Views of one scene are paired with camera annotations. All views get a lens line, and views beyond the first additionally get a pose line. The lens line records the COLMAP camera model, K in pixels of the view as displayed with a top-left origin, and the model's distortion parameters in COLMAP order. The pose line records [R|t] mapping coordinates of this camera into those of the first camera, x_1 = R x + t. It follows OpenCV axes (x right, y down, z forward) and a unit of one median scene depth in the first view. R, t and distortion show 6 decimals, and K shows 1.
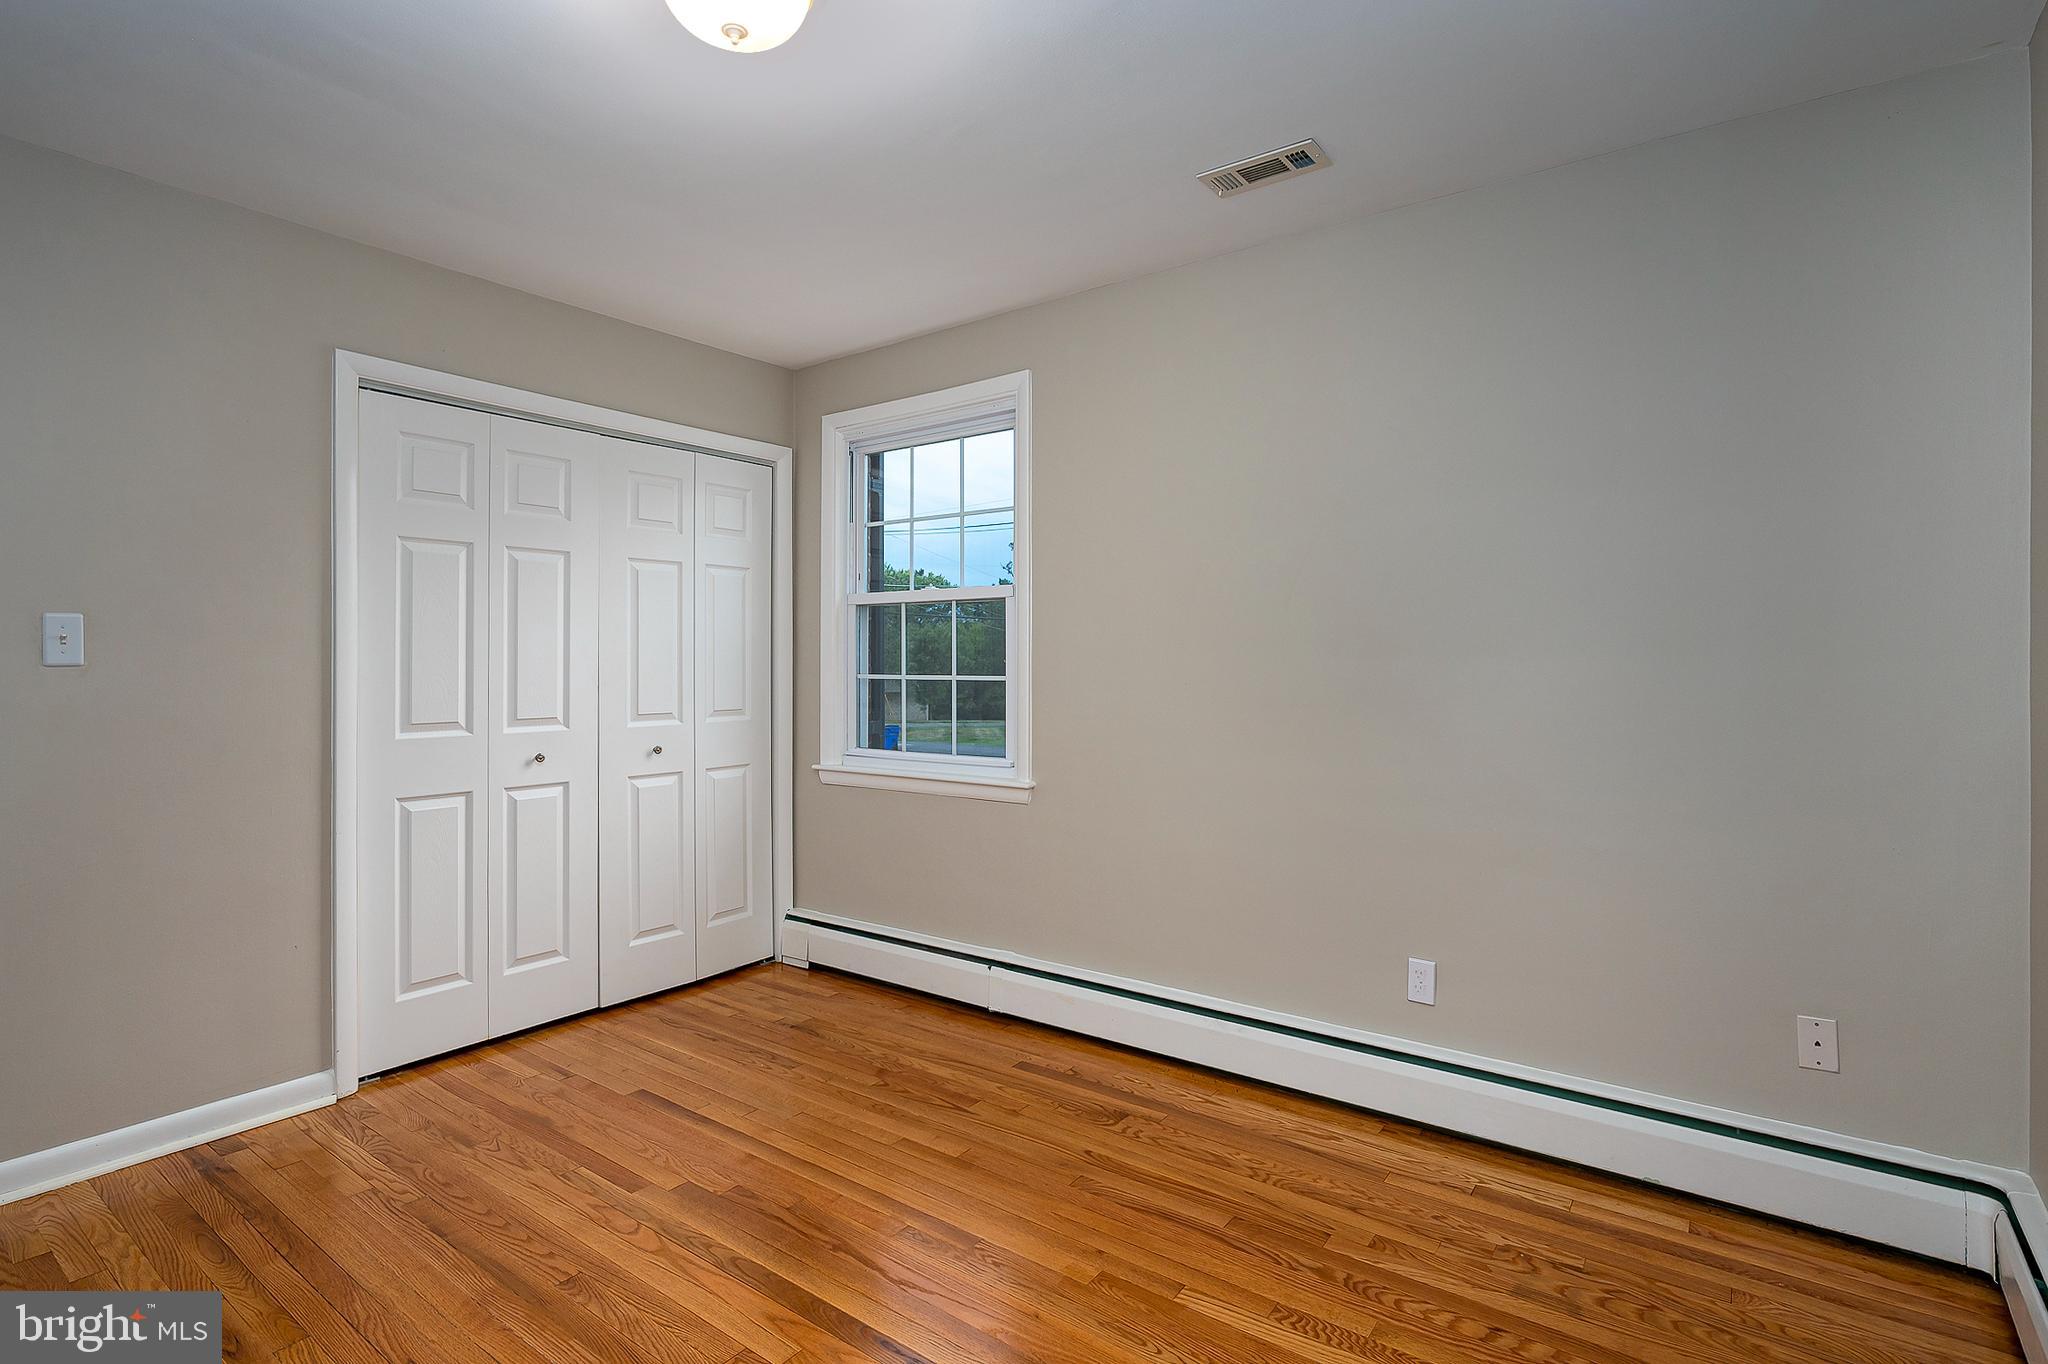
lens RADIAL K [[1002.4, 0, 1023.8], [0, 1002.4, 659.3], [0, 0, 1]] dist [-0.002705, -0.000713]
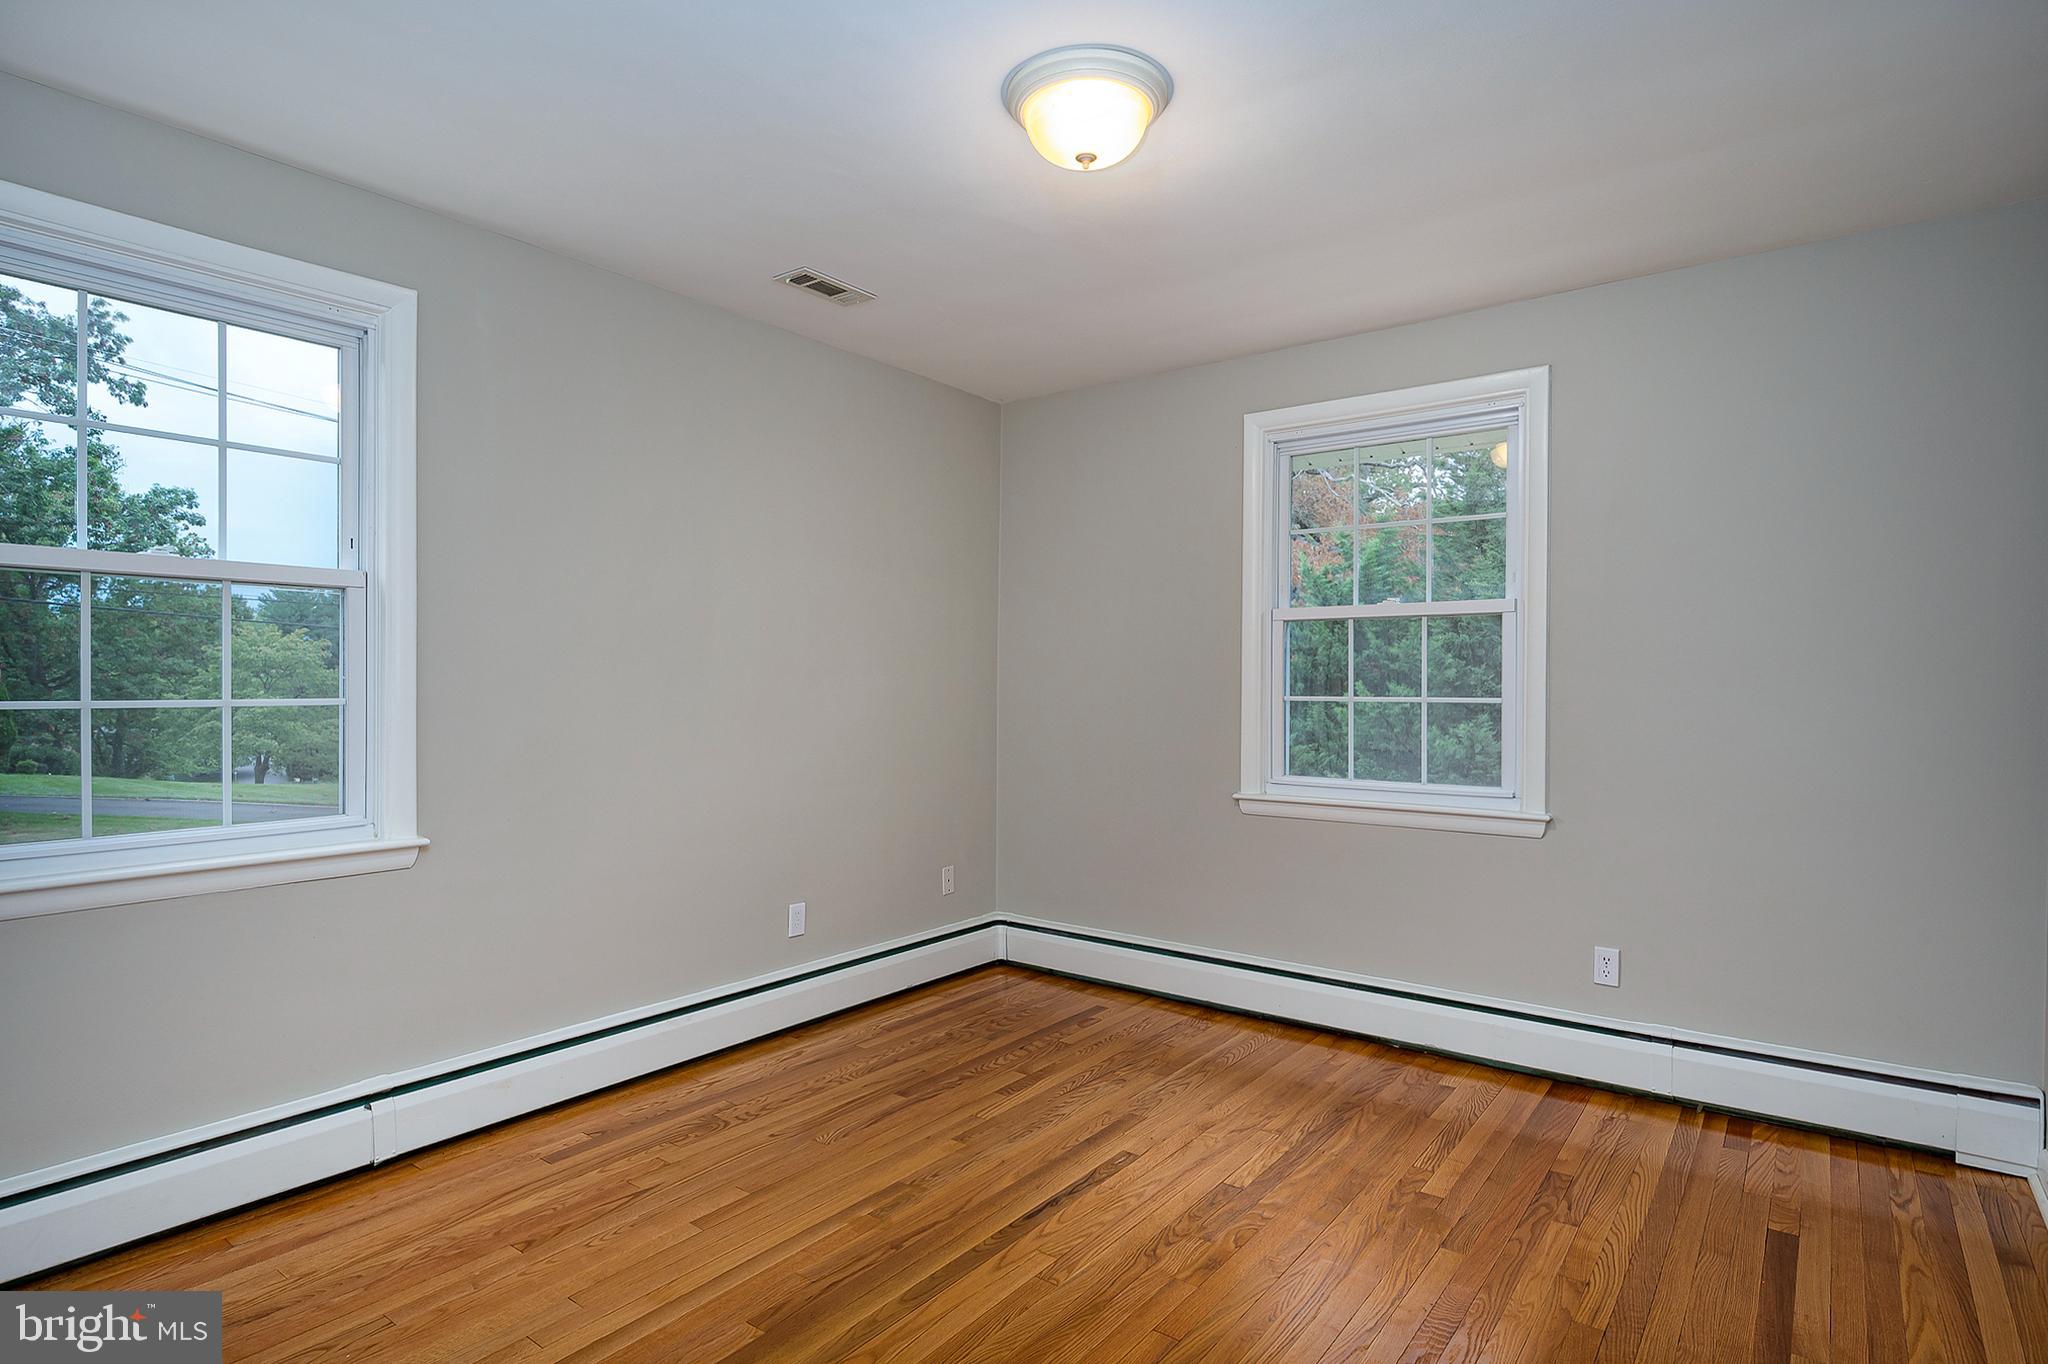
lens RADIAL K [[1081.6, 0, 1024.0], [0, 1081.6, 682.0], [0, 0, 1]] dist [0.000258, -0.000227]
pose [[0.002586, -0.001921, 0.999995, -1.036755], [-0.011641, 0.999930, 0.001951, -0.002547], [-0.999929, -0.011646, 0.002563, 0.688848]]
